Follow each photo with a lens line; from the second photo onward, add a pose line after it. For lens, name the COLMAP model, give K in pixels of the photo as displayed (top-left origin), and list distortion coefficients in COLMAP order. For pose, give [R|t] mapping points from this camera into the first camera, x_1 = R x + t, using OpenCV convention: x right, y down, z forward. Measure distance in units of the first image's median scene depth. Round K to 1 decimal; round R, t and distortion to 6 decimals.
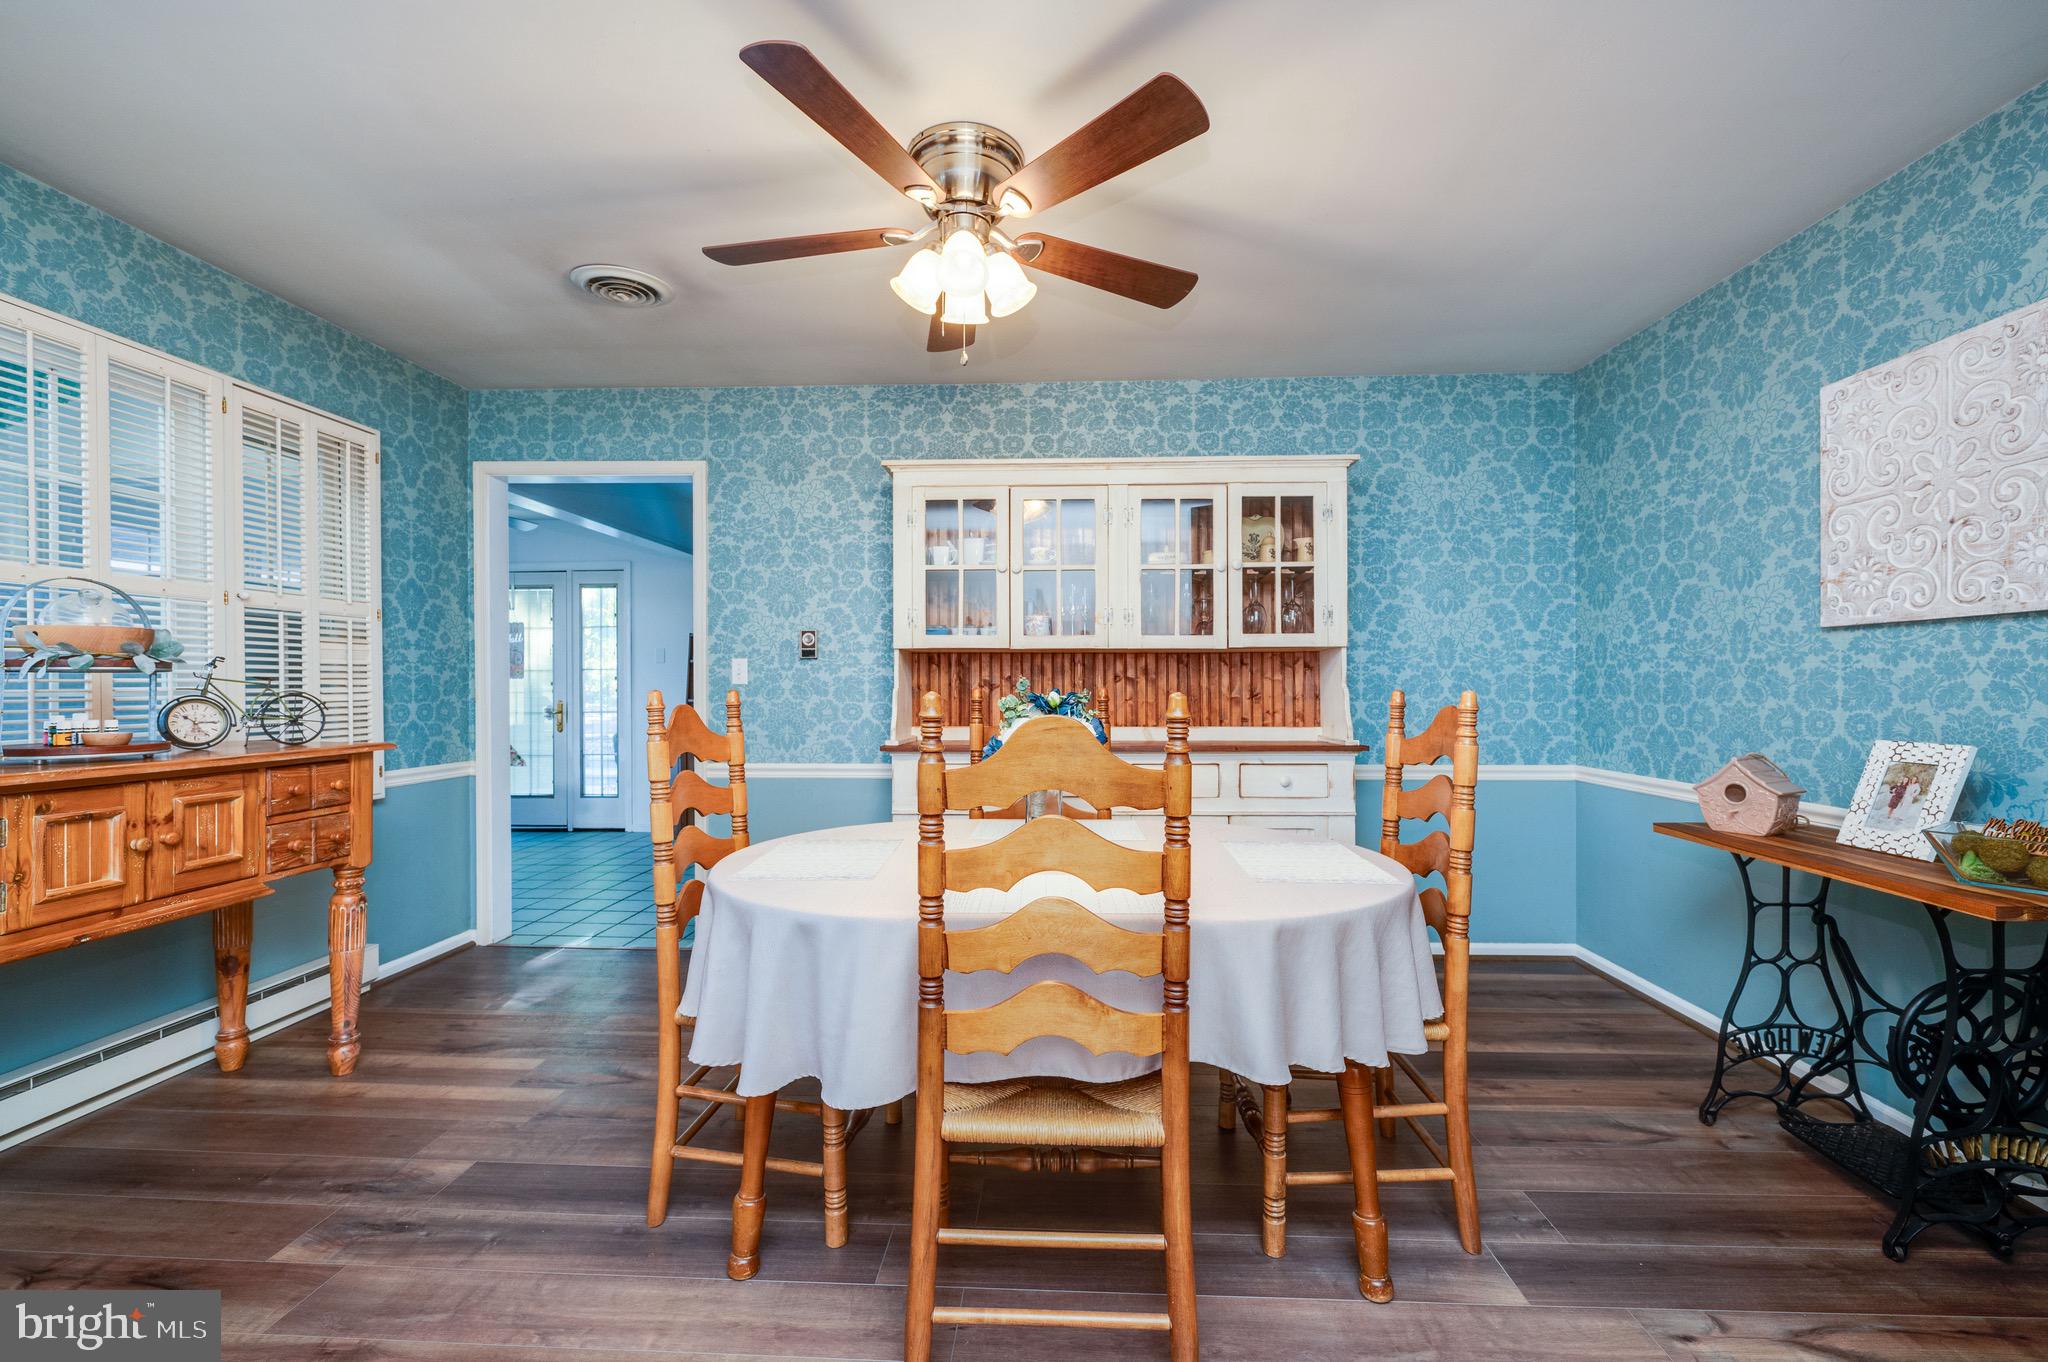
lens RADIAL K [[837.6, 0, 1024.1], [0, 837.6, 687.3], [0, 0, 1]] dist [-0.002417, -0.000480]
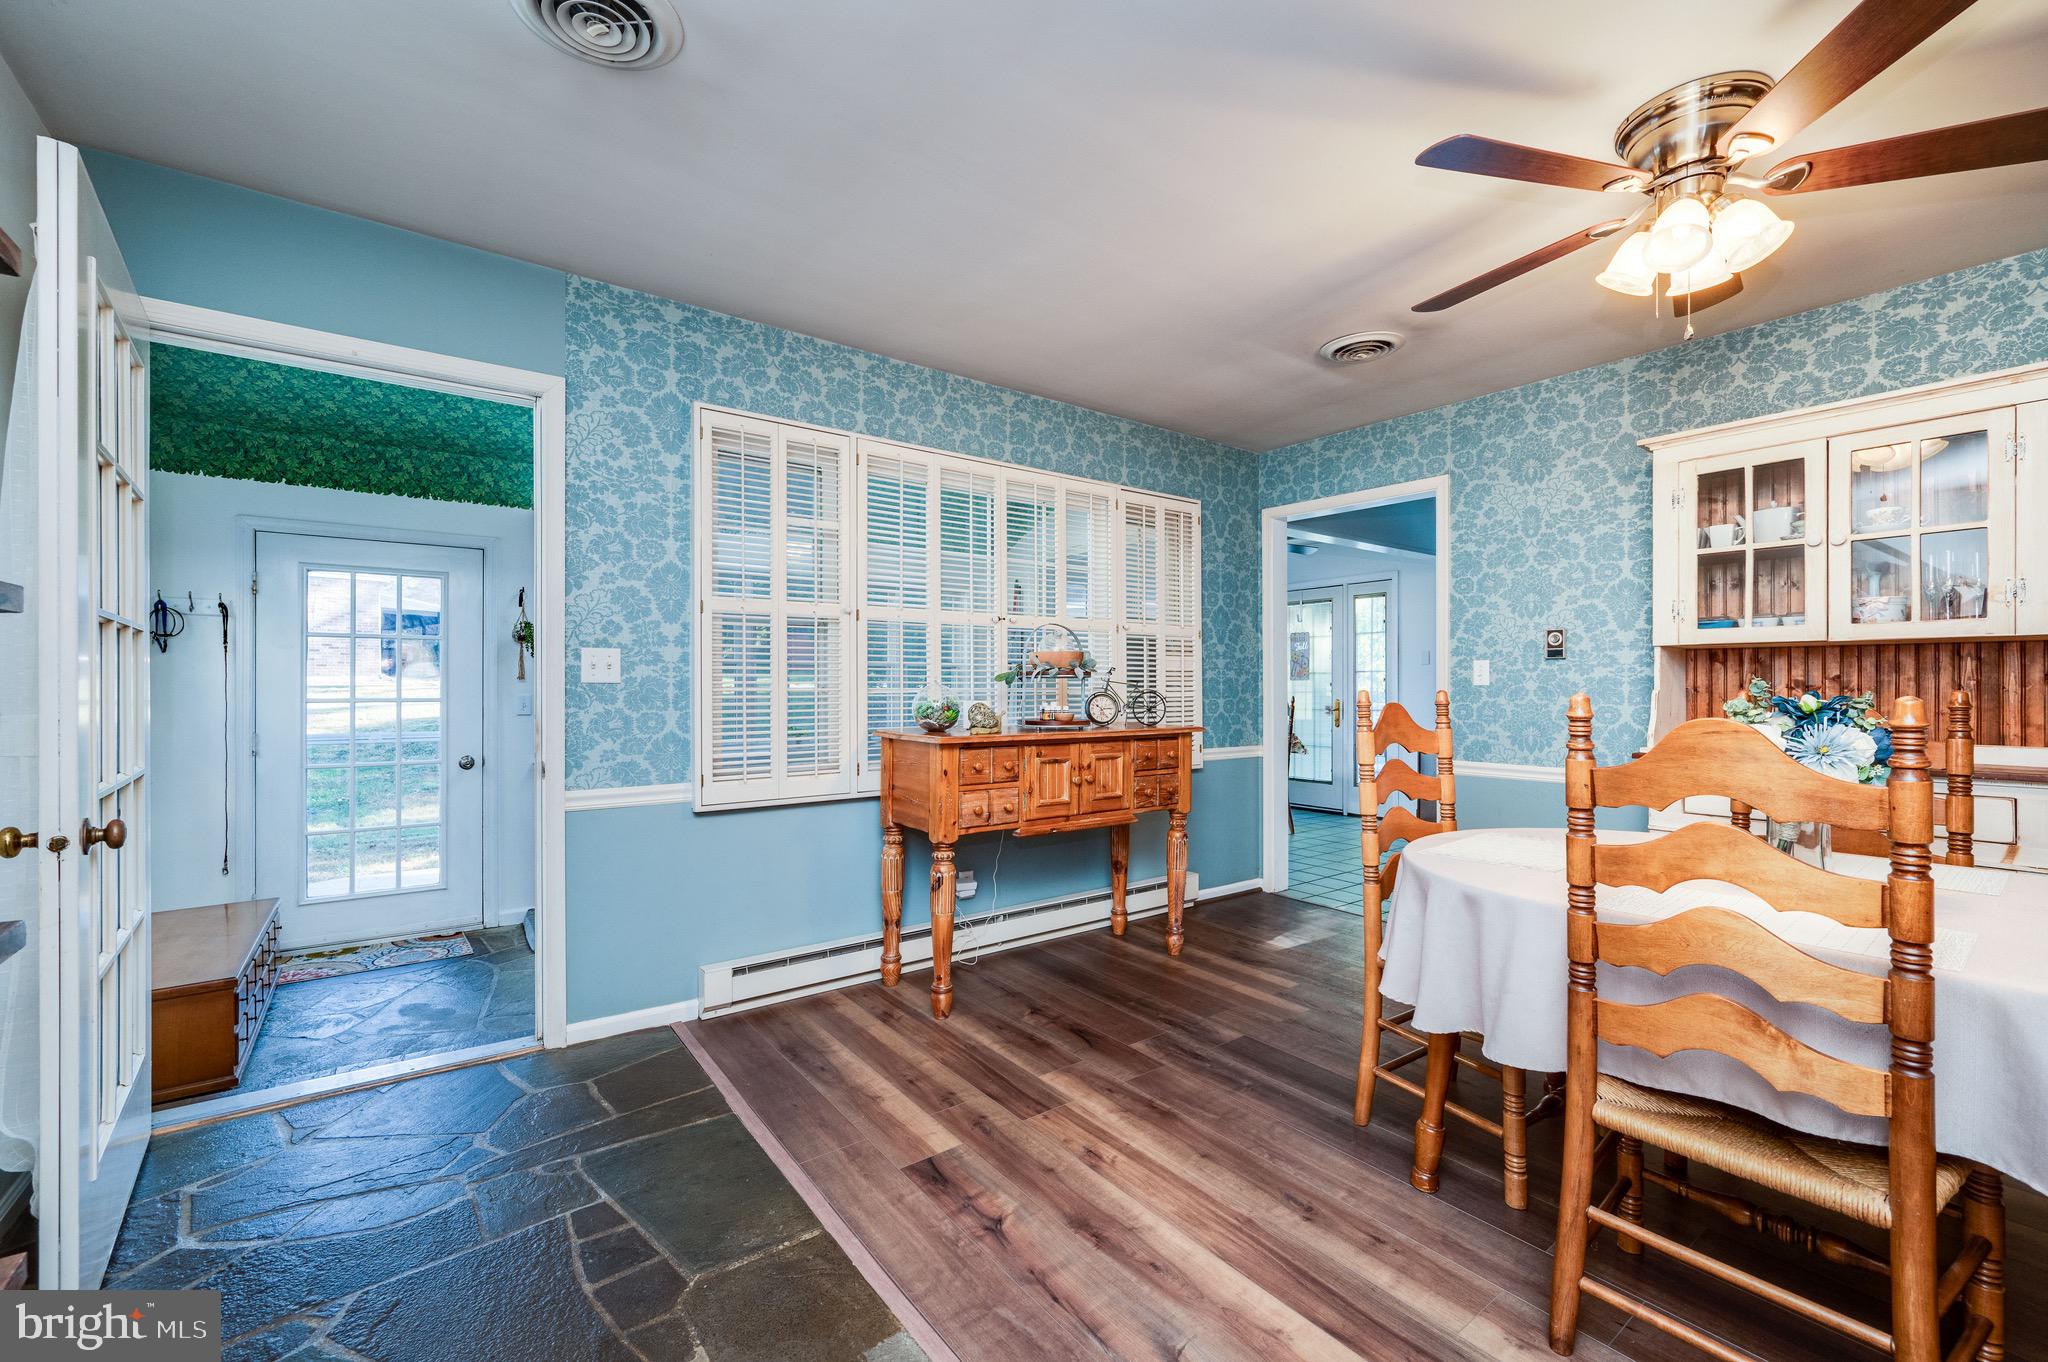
lens RADIAL K [[814.5, 0, 1039.3], [0, 814.5, 685.1], [0, 0, 1]] dist [-0.002176, -0.000418]
pose [[0.645874, 0.000958, -0.763444, 0.087588], [-0.003510, 0.999992, -0.001714, -0.000300], [0.763436, 0.003787, 0.645872, -0.071959]]
